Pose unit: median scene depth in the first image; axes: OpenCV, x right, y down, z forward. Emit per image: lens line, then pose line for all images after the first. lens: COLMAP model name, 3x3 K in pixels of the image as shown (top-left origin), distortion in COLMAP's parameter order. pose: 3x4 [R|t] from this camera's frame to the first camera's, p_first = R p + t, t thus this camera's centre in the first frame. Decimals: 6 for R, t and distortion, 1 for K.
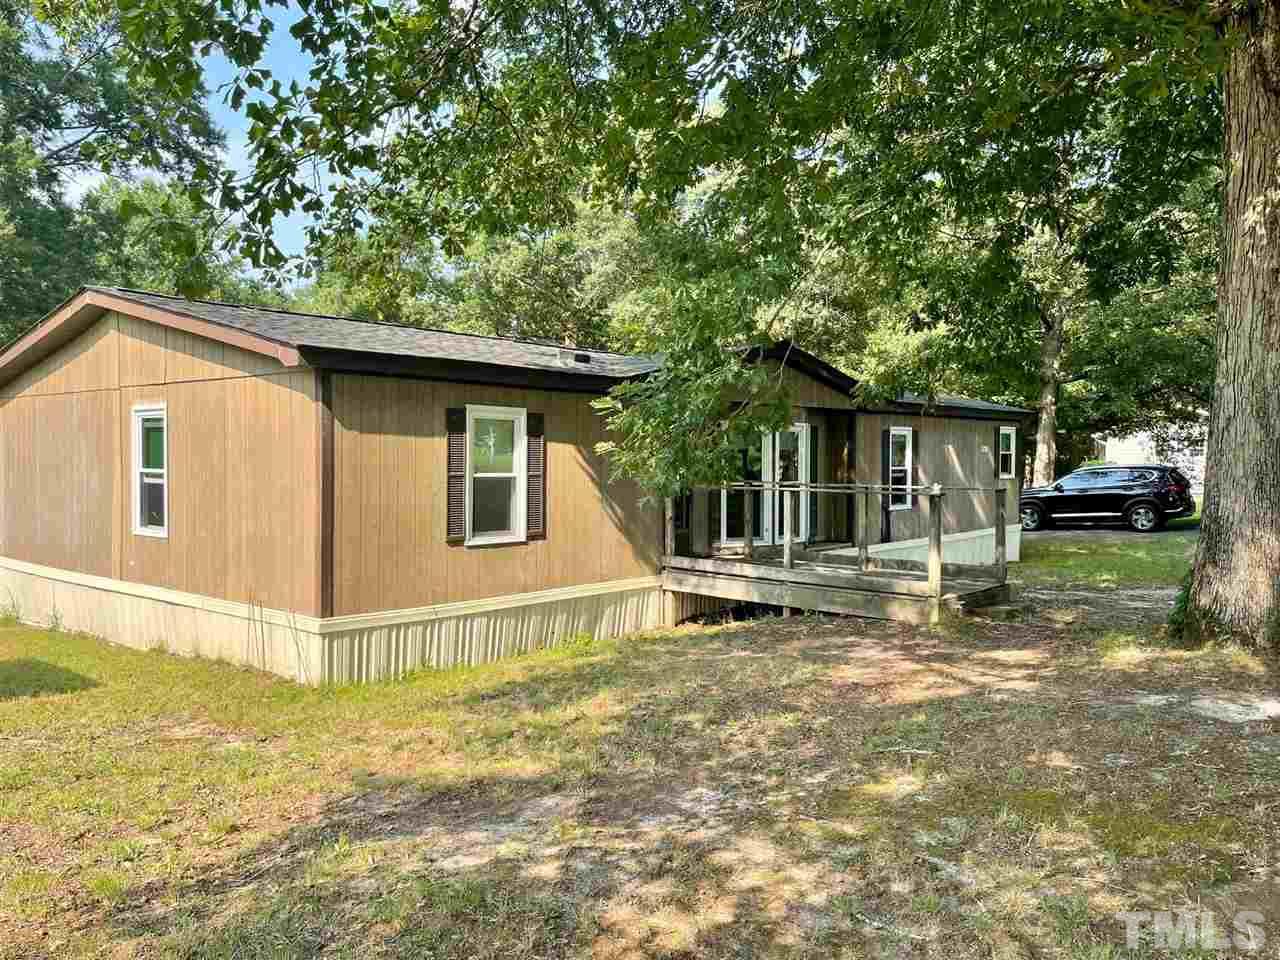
lens RADIAL K [[981.3, 0, 636.3], [0, 981.3, 476.5], [0, 0, 1]] dist [0.009667, 0.000217]
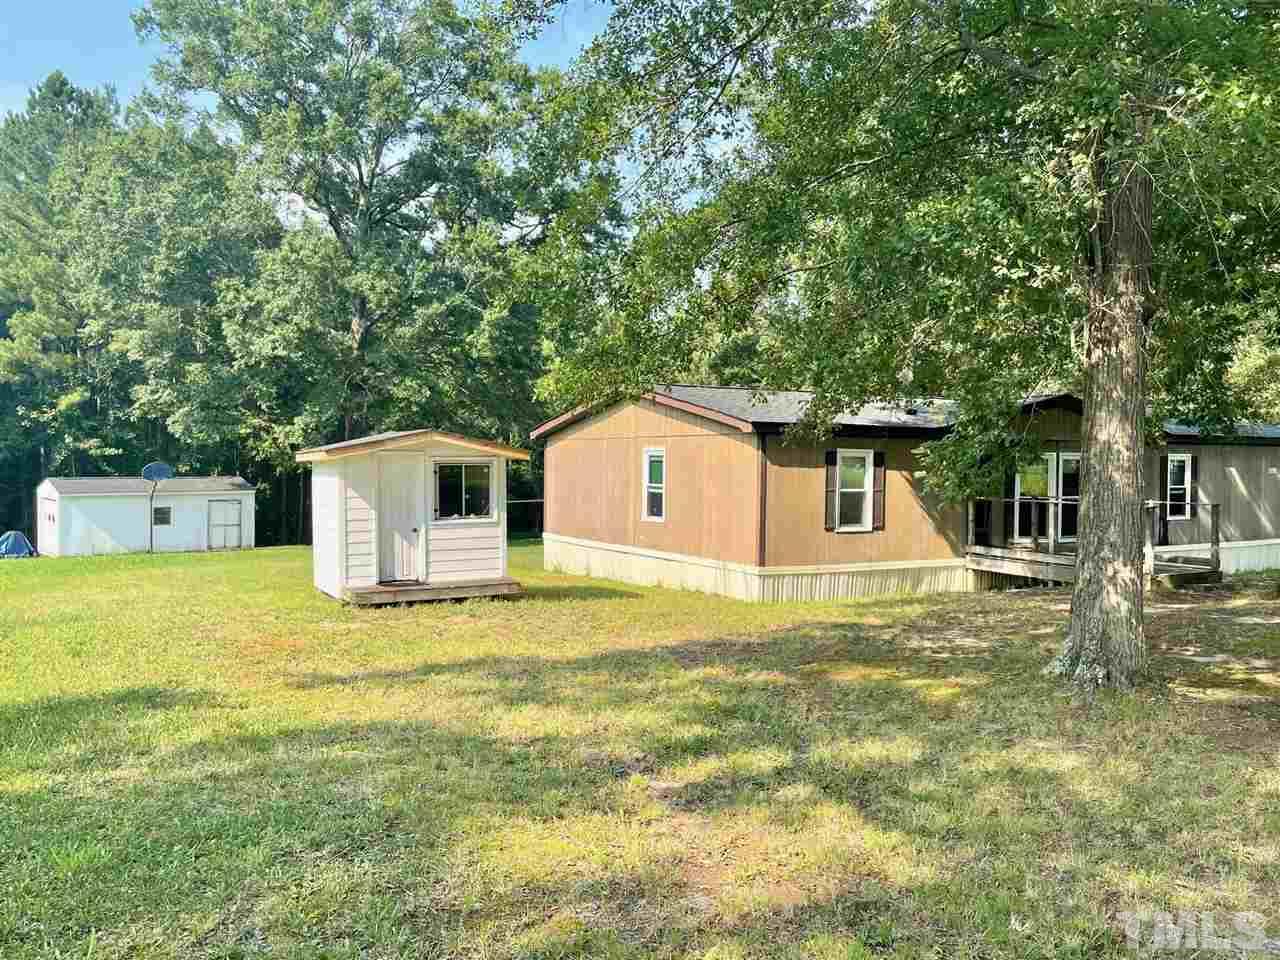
lens RADIAL K [[981.3, 0, 630.8], [0, 981.3, 478.9], [0, 0, 1]] dist [0.009667, 0.000217]
pose [[0.939512, 0.007912, -0.342426, 0.064703], [-0.010567, 0.999927, -0.005890, -0.005977], [0.342354, 0.009152, 0.939526, -0.632030]]
